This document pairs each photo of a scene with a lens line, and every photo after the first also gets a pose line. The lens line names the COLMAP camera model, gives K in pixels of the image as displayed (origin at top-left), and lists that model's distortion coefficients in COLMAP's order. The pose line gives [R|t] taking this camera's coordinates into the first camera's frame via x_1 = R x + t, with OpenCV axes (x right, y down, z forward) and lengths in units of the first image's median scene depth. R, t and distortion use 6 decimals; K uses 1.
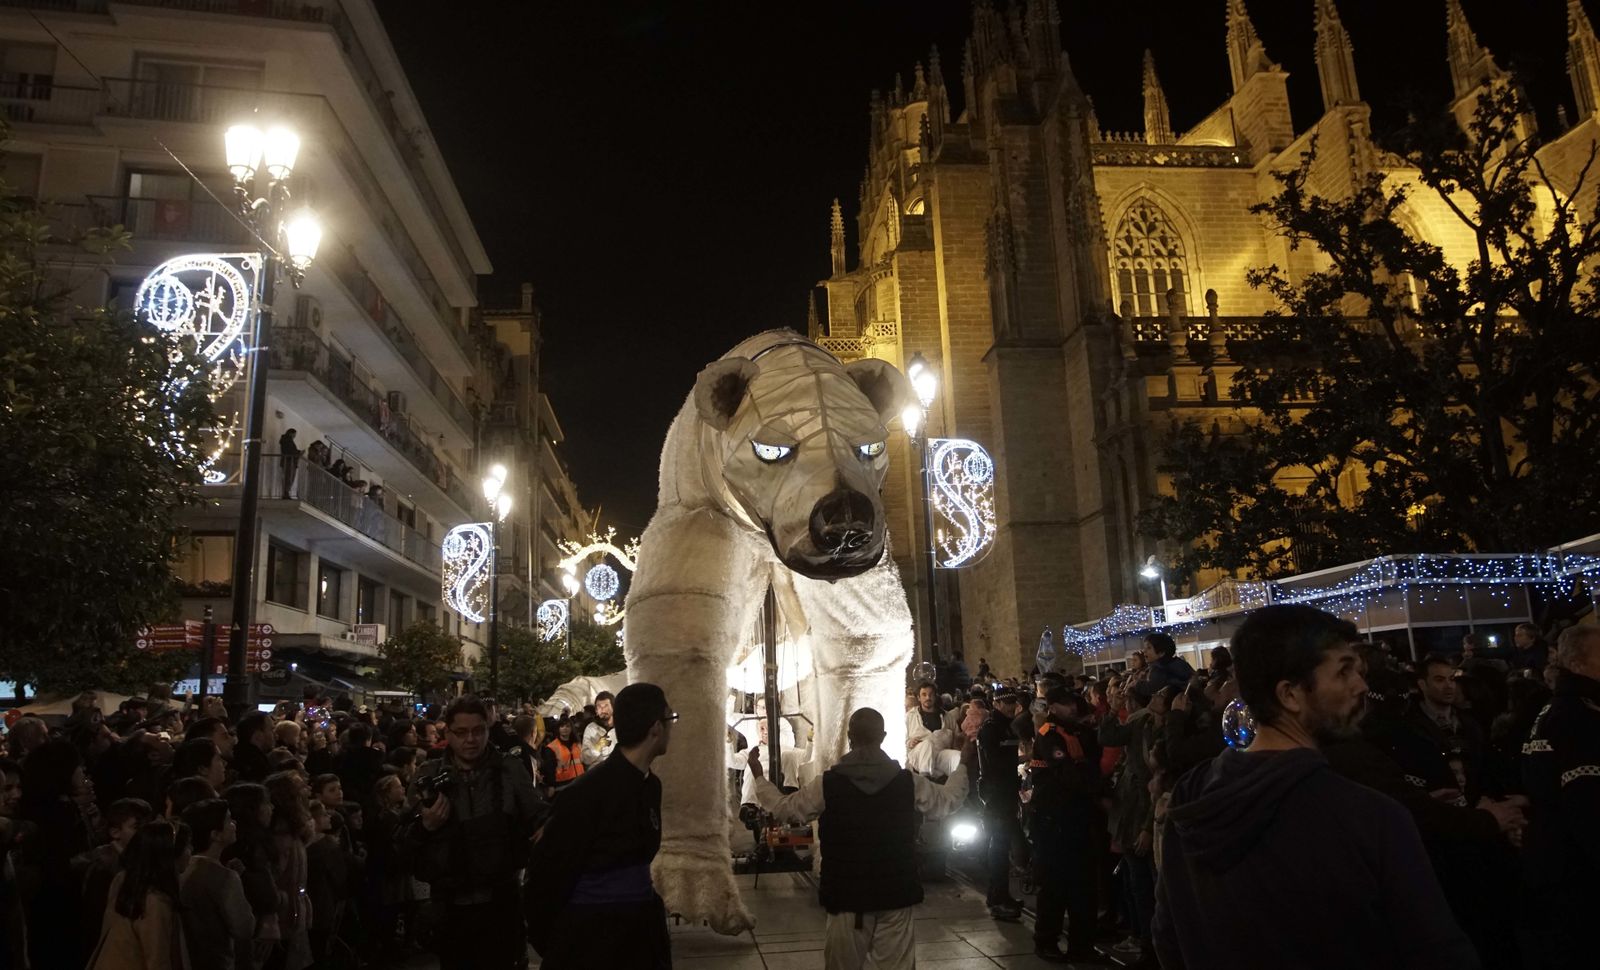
lens RADIAL K [[1187.9, 0, 800.9], [0, 1187.9, 437.3], [0, 0, 1]] dist [-0.094489, 0.052311]
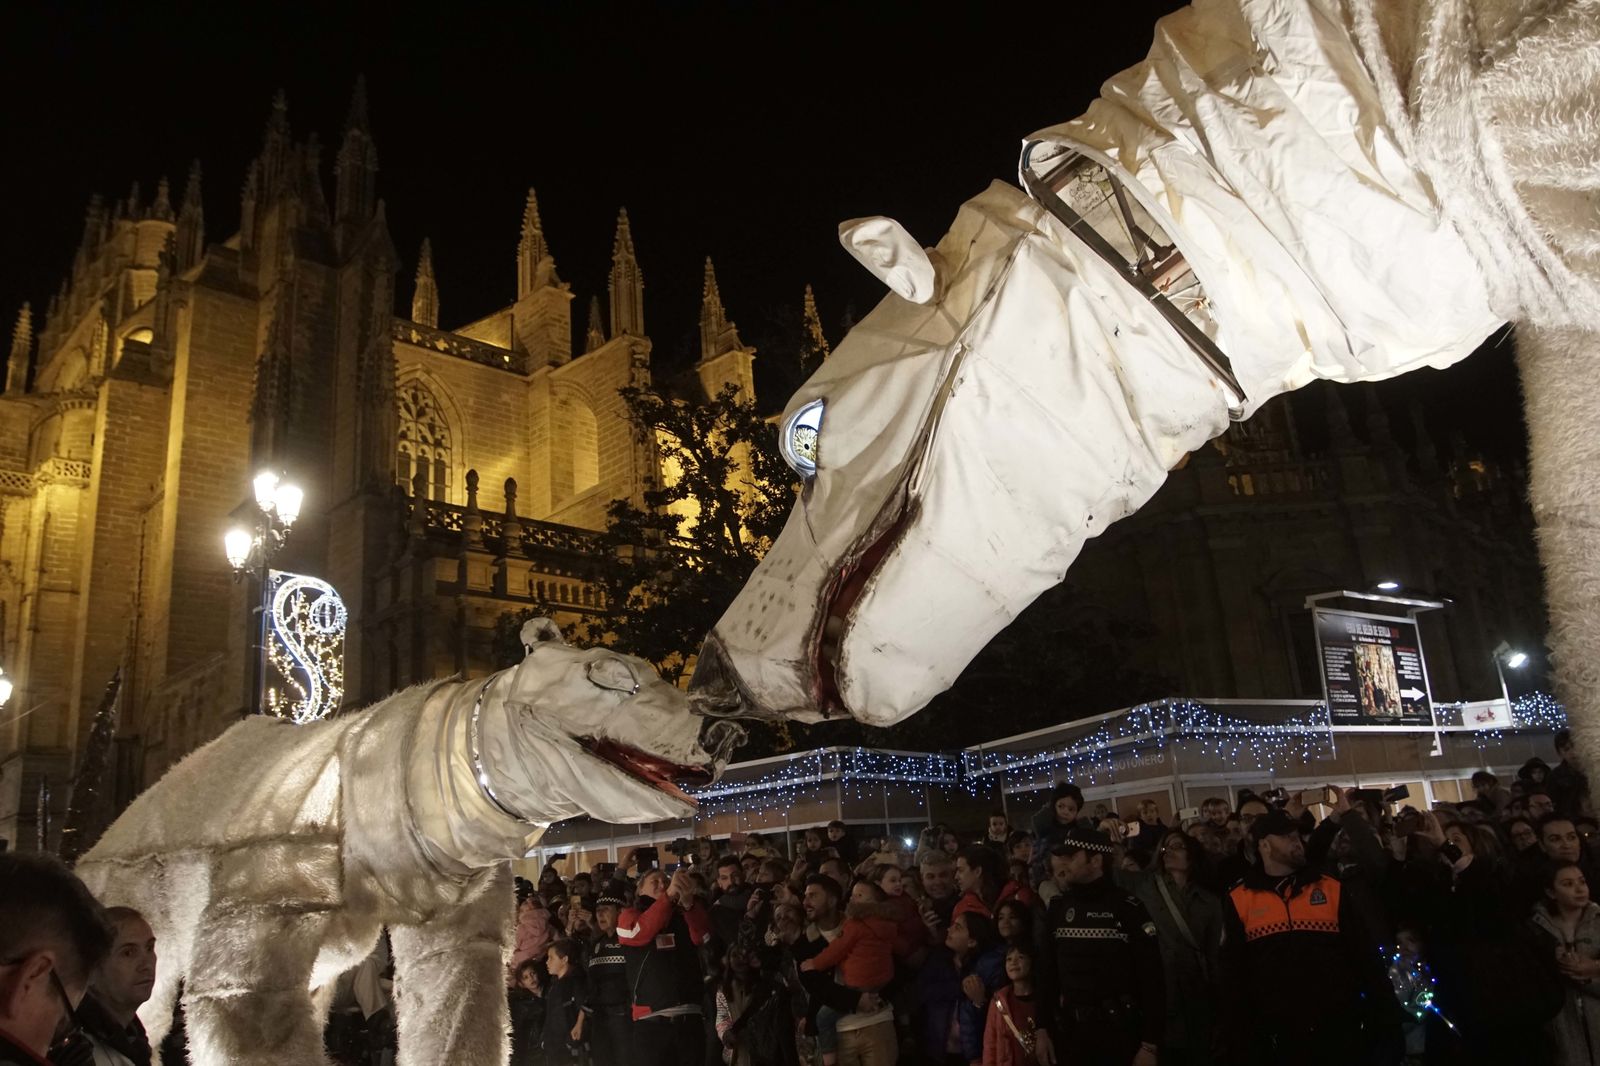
lens RADIAL K [[1190.4, 0, 800.0], [0, 1190.4, 533.0], [0, 0, 1]] dist [-0.100622, 0.060146]
pose [[0.763823, 0.165110, 0.623950, -0.049586], [-0.097901, 0.985178, -0.140851, 0.023610], [-0.637958, 0.046500, 0.768666, 0.091550]]
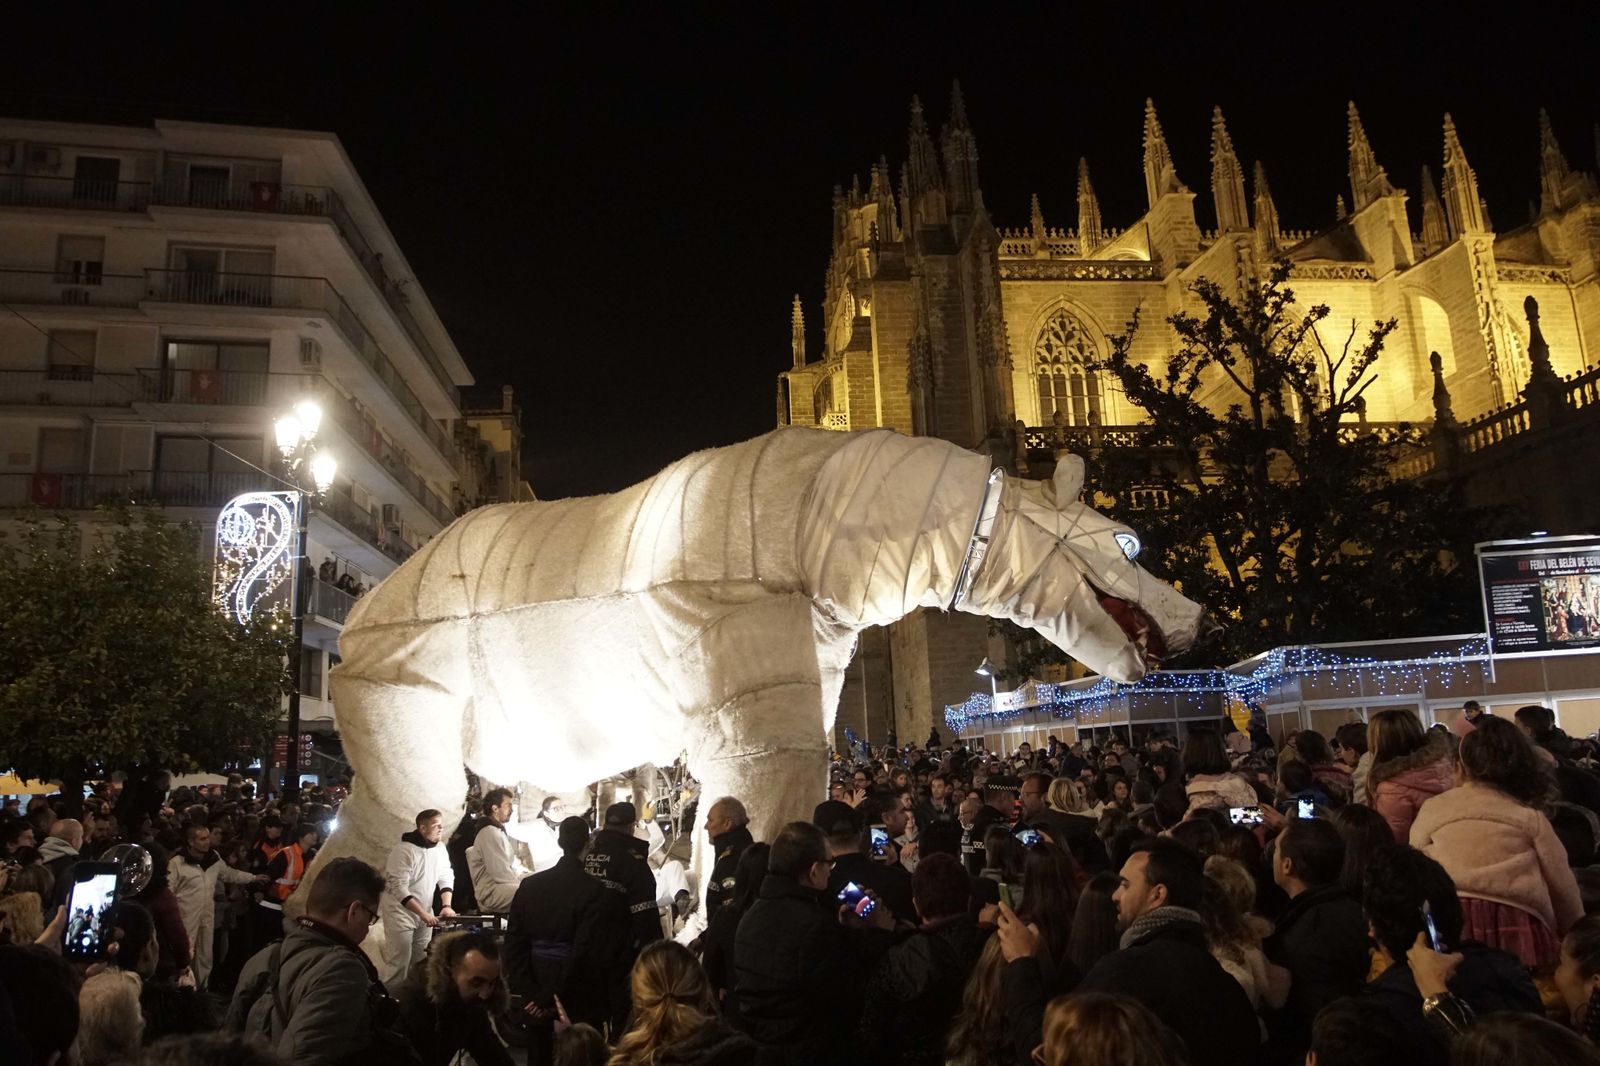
lens RADIAL K [[1190.4, 0, 800.0], [0, 1190.4, 533.0], [0, 0, 1]] dist [-0.100622, 0.060146]
pose [[0.999982, -0.005543, 0.002352, 0.046043], [0.005455, 0.999332, 0.036142, -0.039024], [-0.002551, -0.036128, 0.999344, -0.130947]]
